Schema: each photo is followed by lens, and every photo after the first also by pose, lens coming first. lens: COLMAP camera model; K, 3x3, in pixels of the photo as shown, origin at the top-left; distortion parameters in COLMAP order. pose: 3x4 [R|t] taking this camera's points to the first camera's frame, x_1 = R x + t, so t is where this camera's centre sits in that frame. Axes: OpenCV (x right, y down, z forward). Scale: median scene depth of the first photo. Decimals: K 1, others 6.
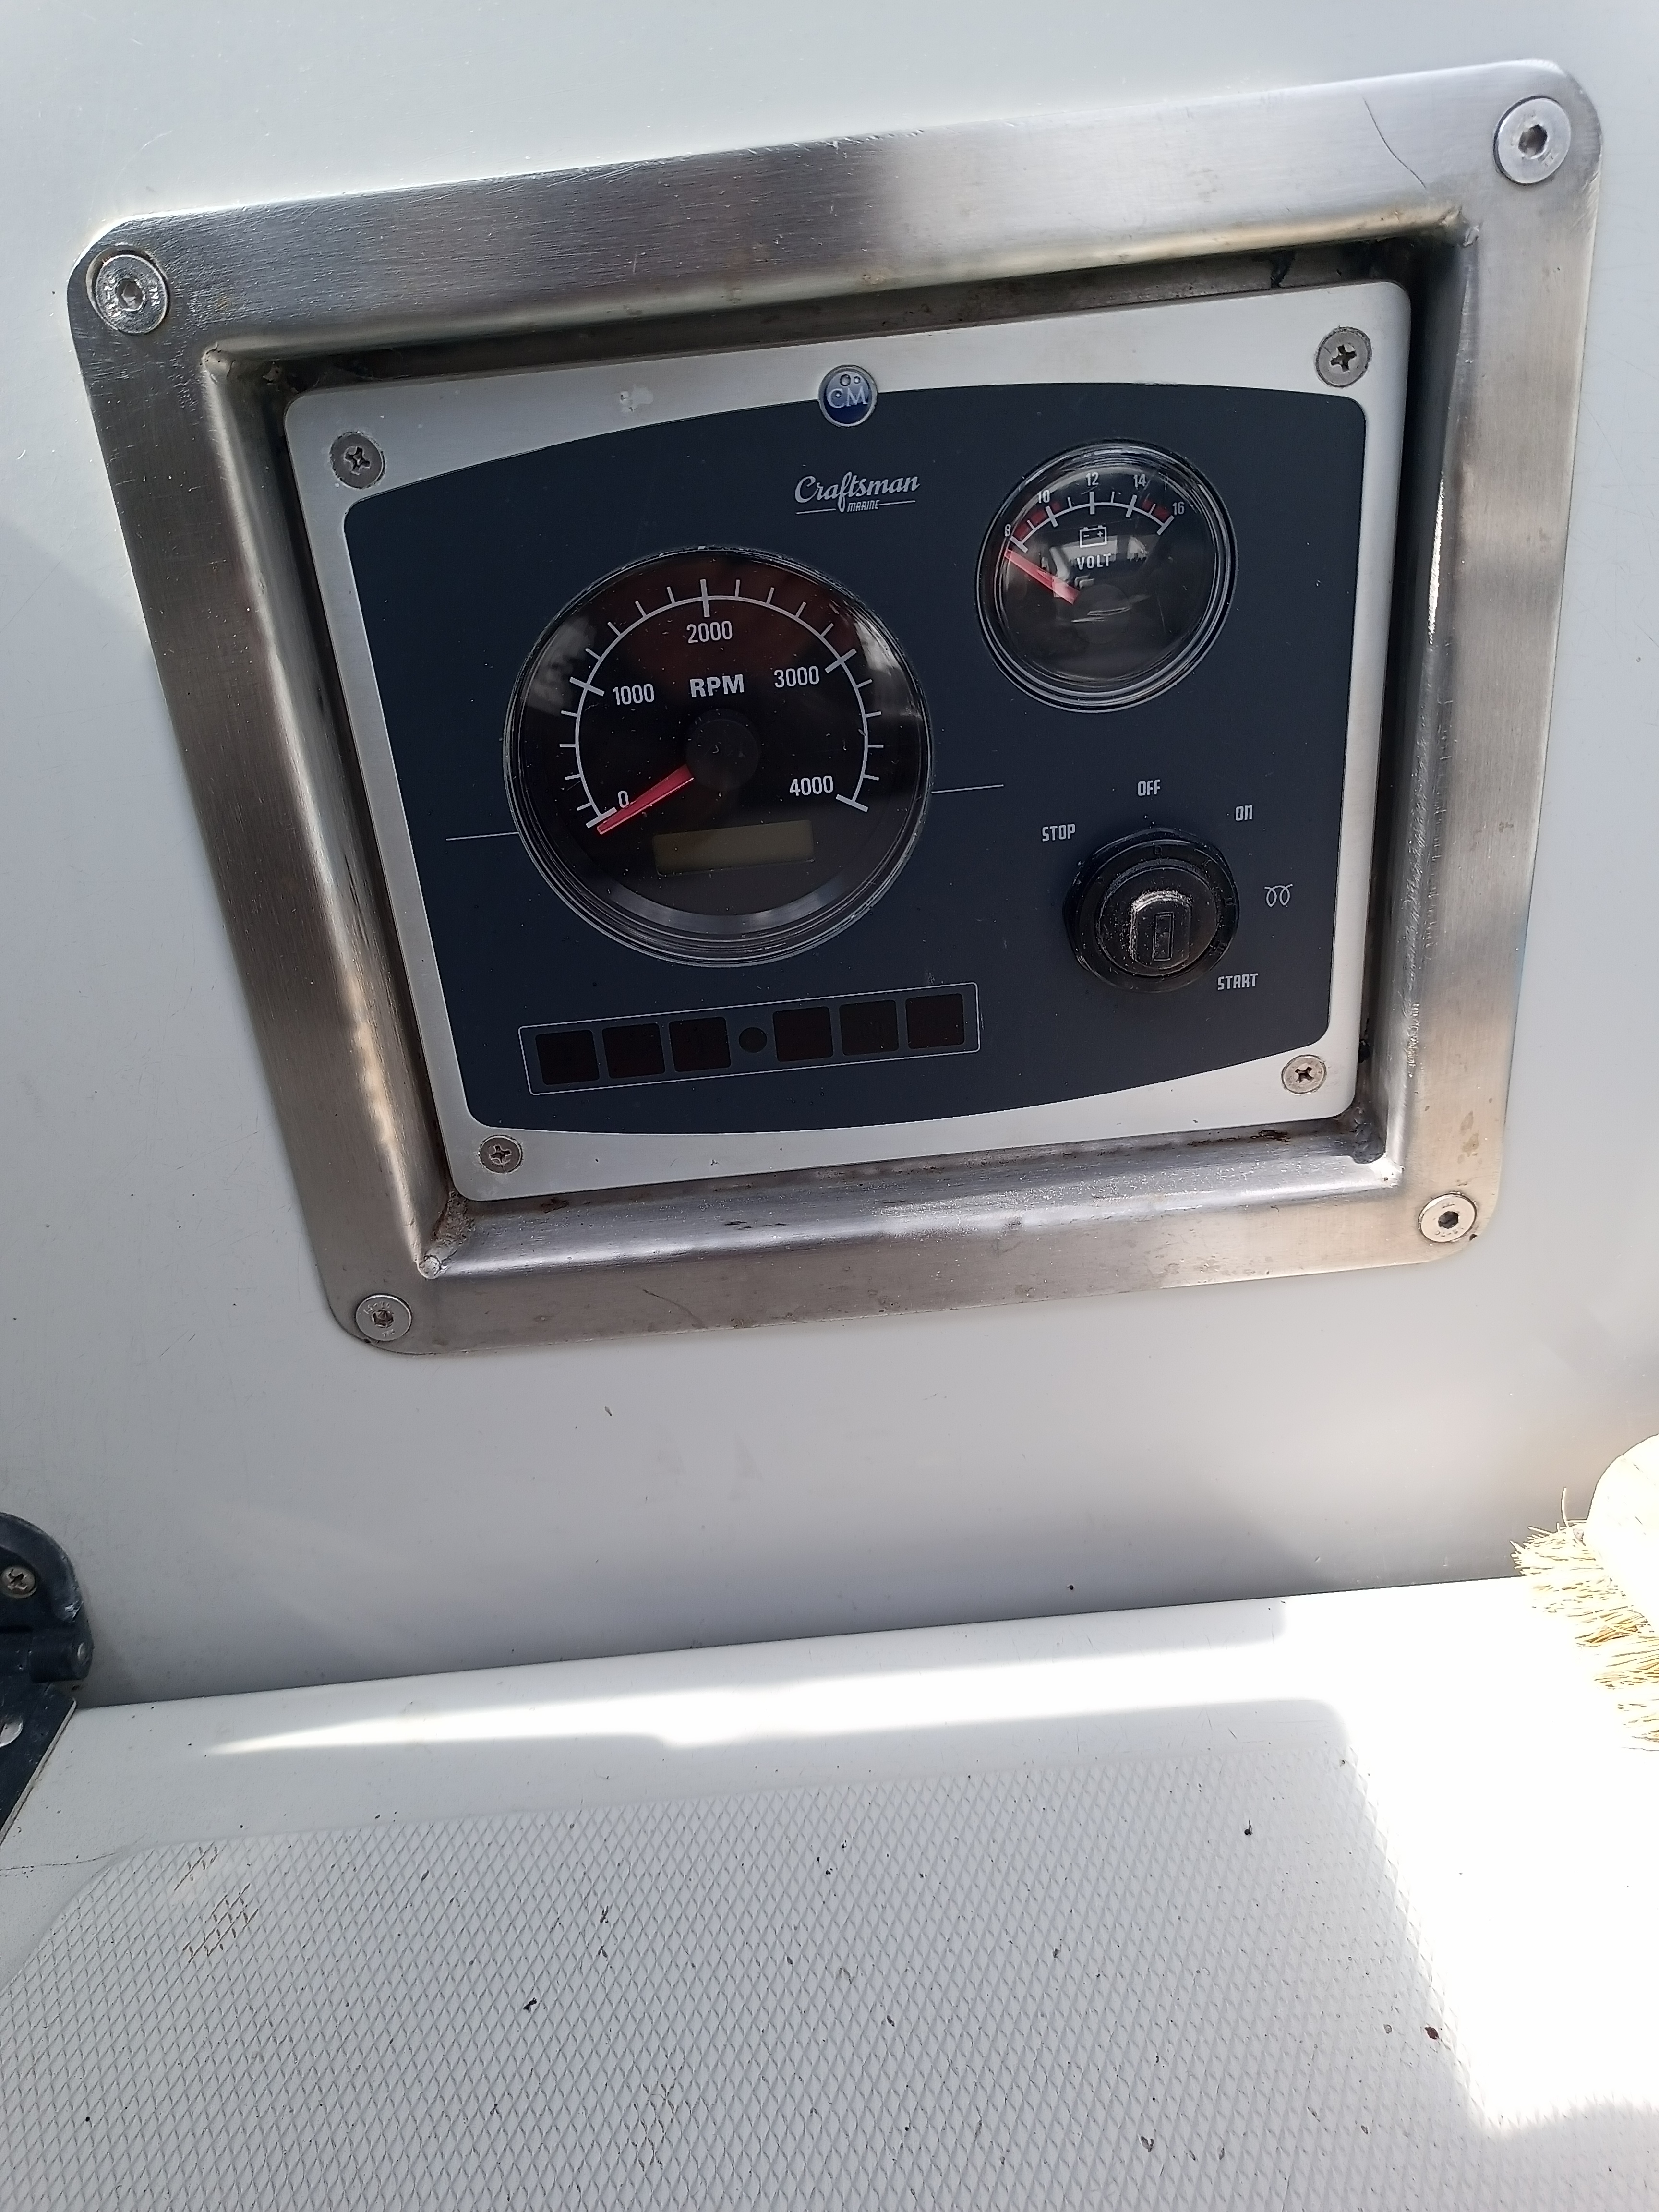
lens RADIAL K [[1649.9, 0, 839.5], [0, 1649.9, 1043.4], [0, 0, 1]] dist [0.053498, -0.036103]
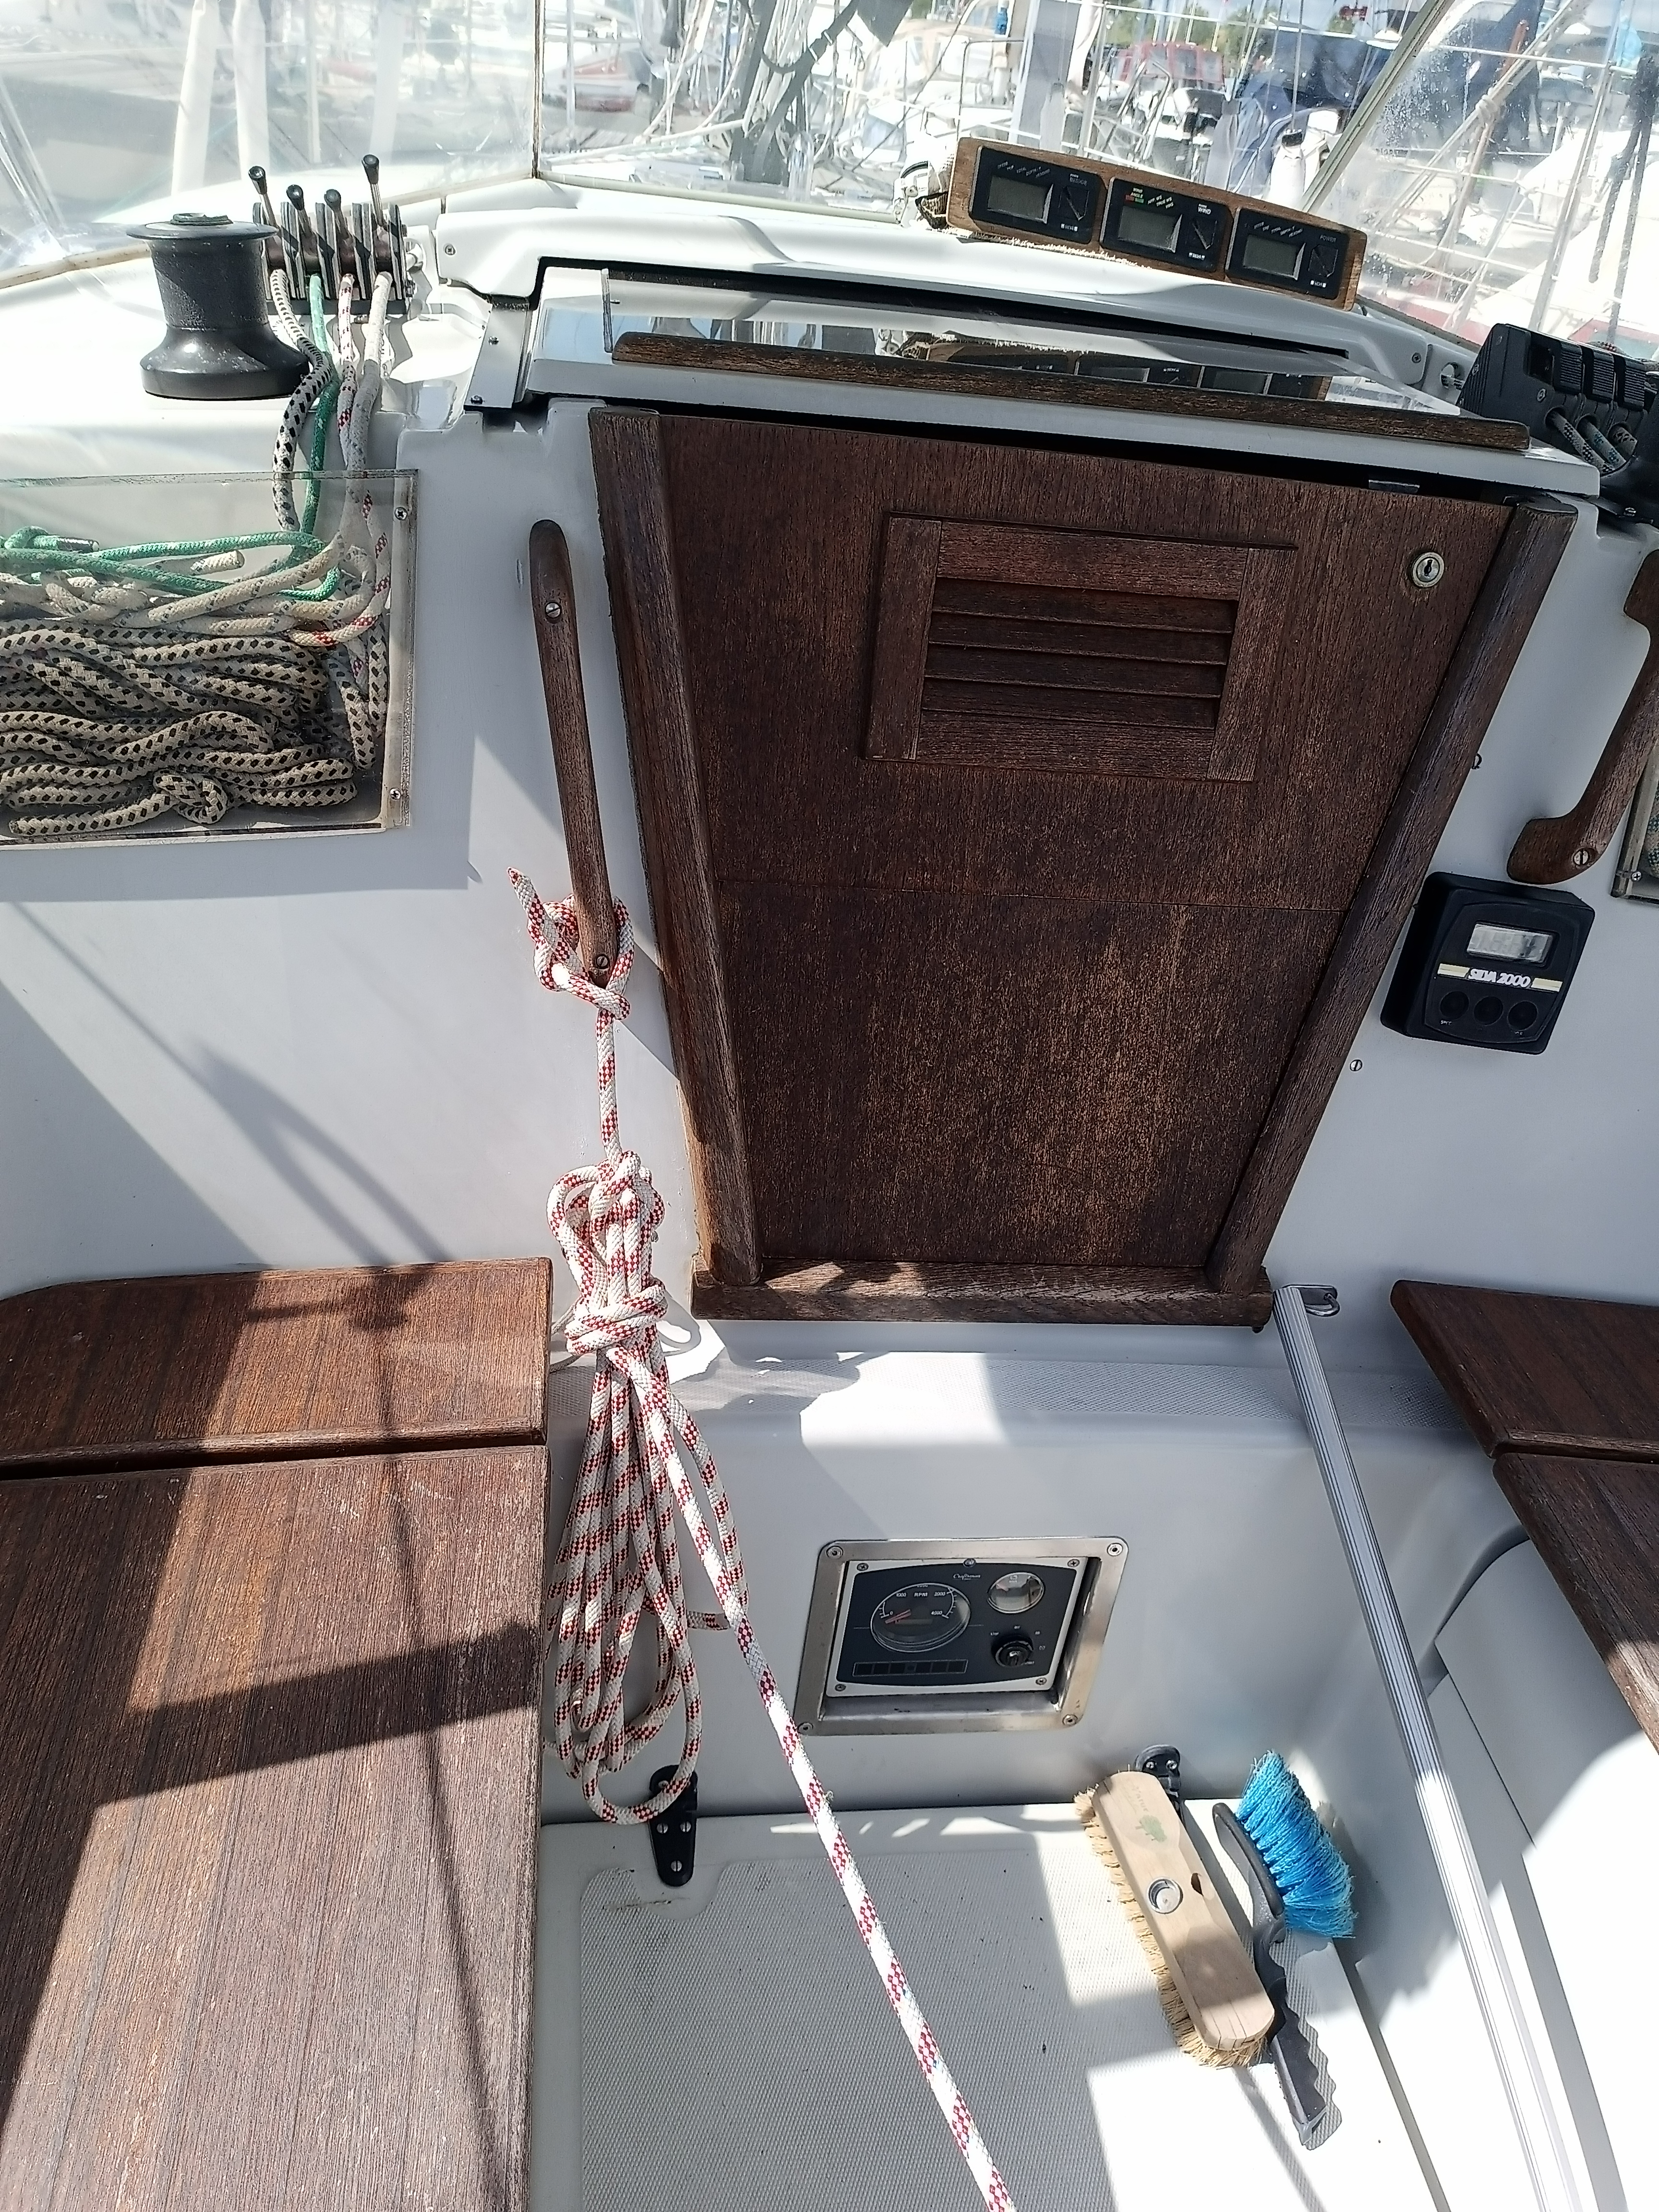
lens RADIAL K [[1649.9, 0, 839.5], [0, 1649.9, 1043.4], [0, 0, 1]] dist [0.053498, -0.036103]
pose [[0.975423, 0.128289, 0.179140, -1.123548], [-0.137457, 0.989712, 0.039691, -1.617435], [-0.172206, -0.063339, 0.983023, -2.794998]]
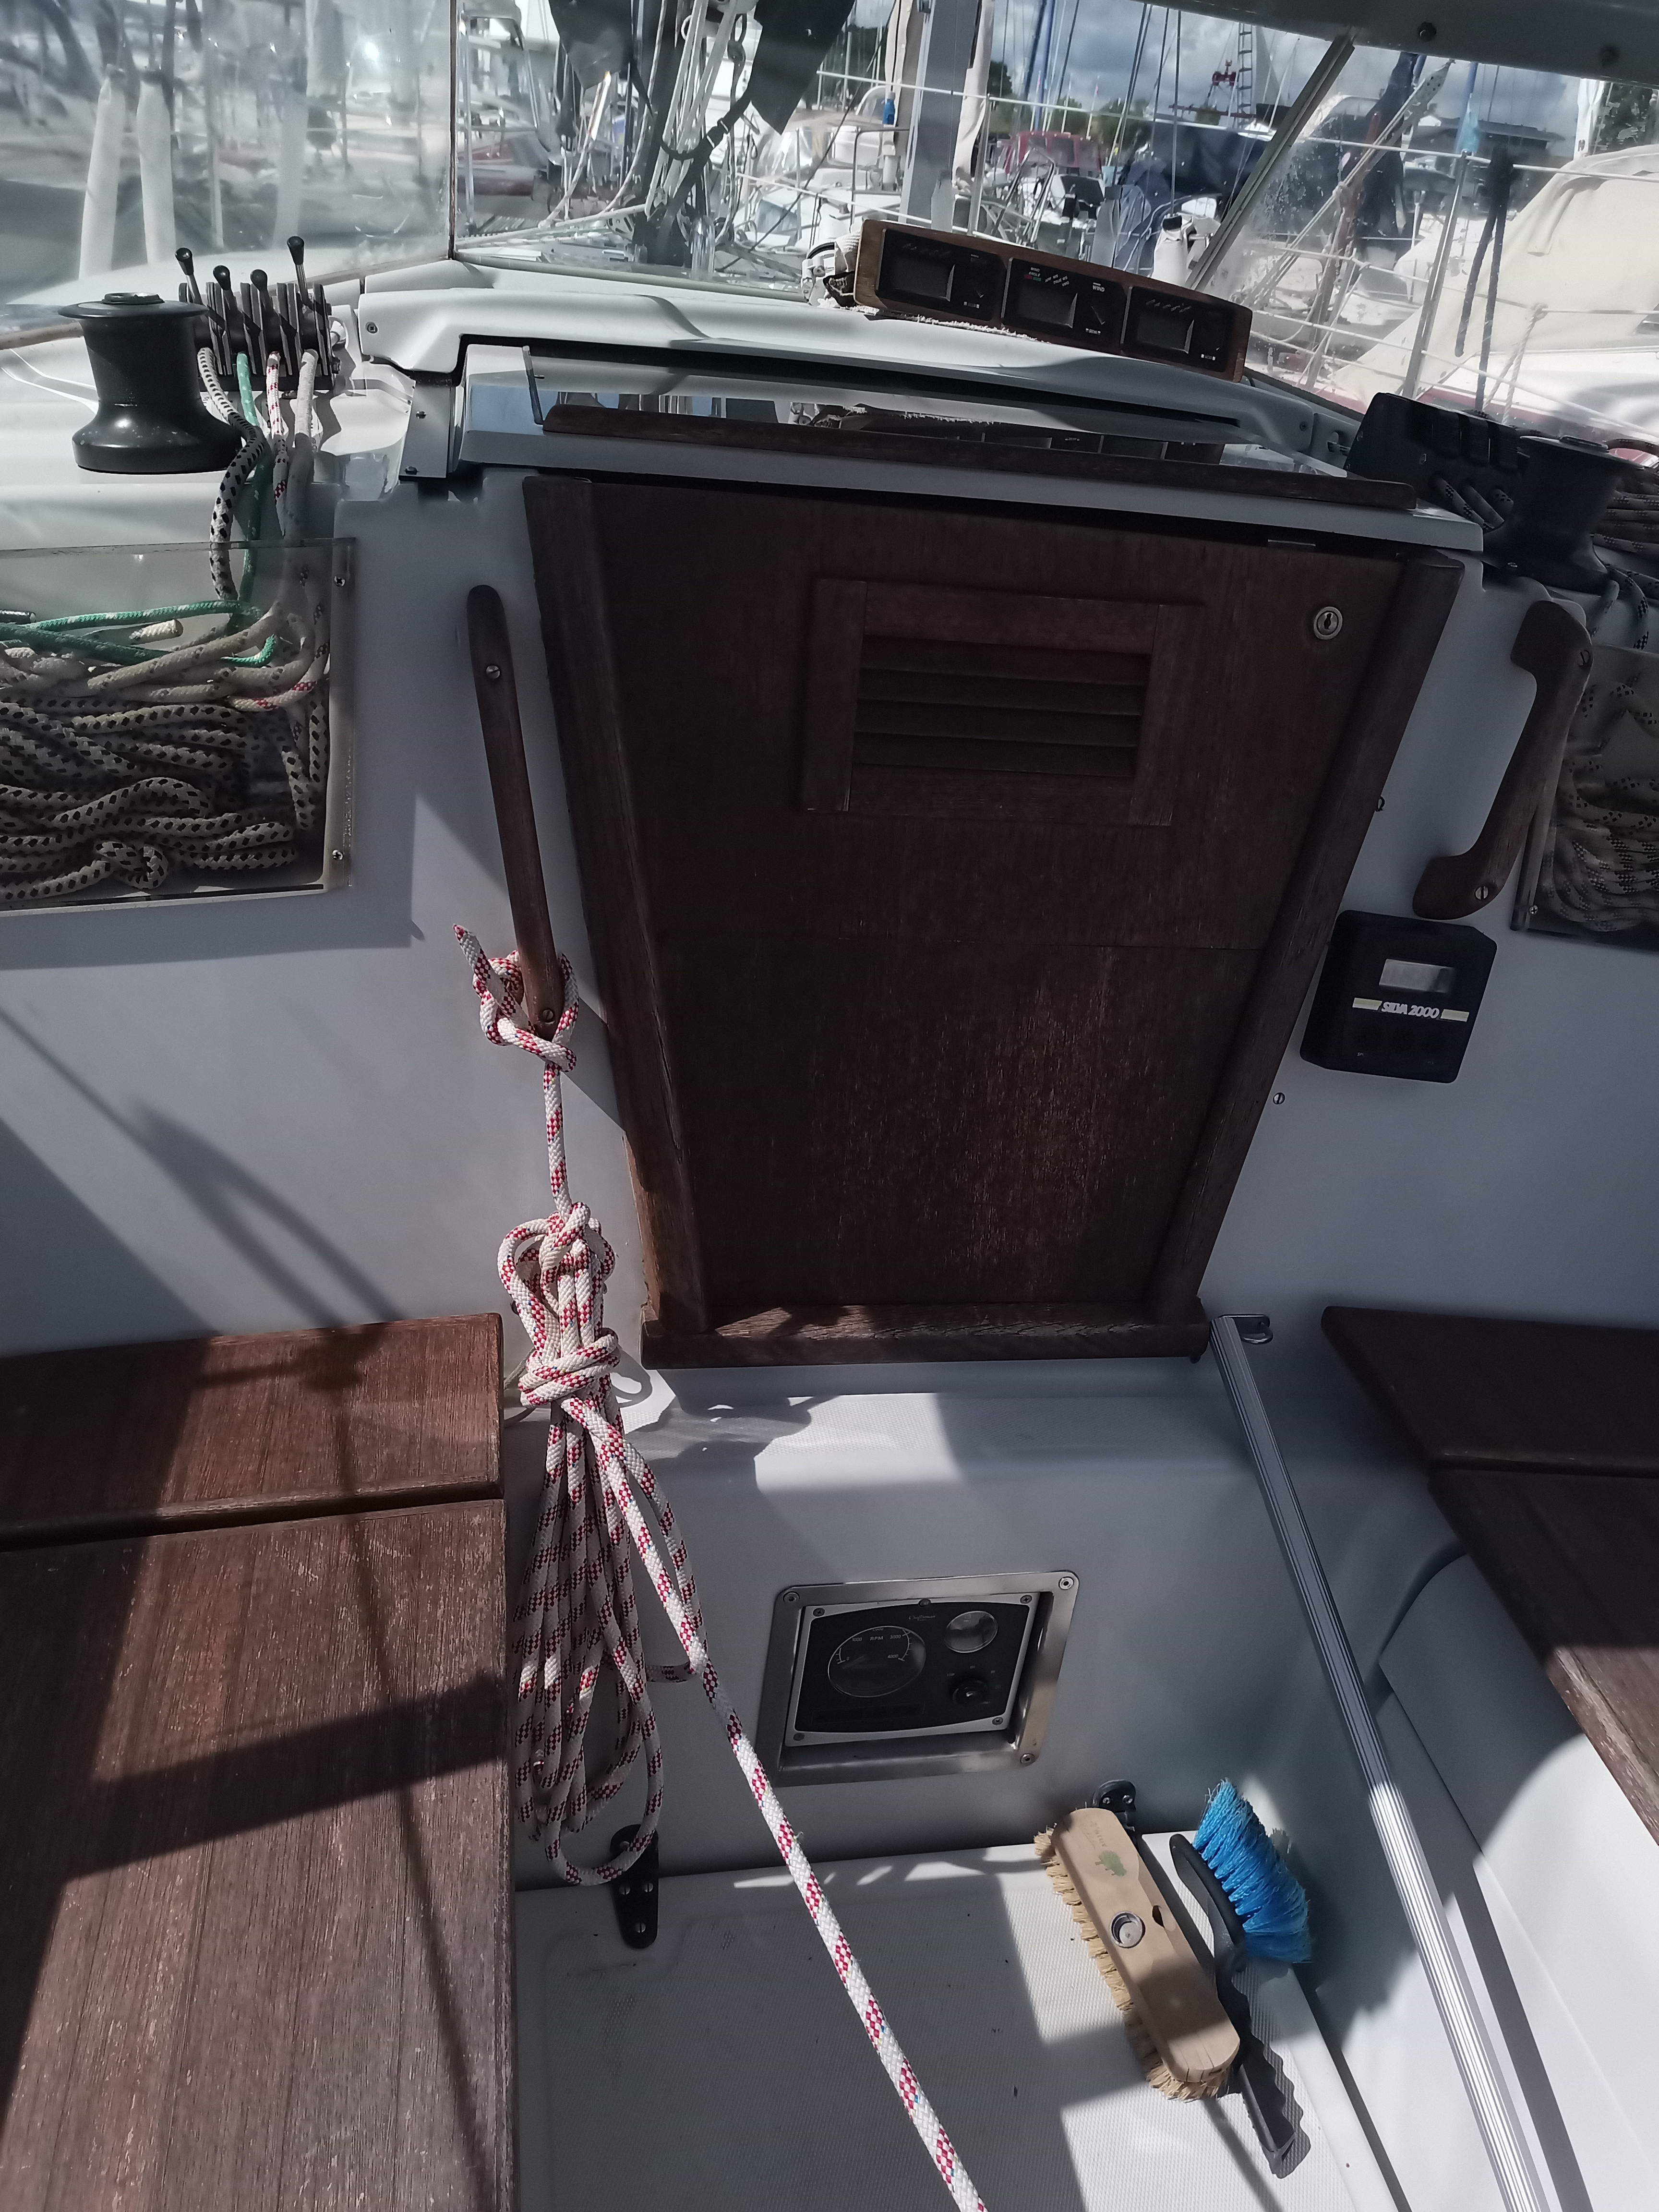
lens RADIAL K [[1649.9, 0, 839.5], [0, 1649.9, 1043.4], [0, 0, 1]] dist [0.053498, -0.036103]
pose [[0.968009, 0.106601, 0.227146, -1.198138], [-0.107965, 0.994134, -0.006450, -1.567935], [-0.226502, -0.018280, 0.973839, -2.849818]]
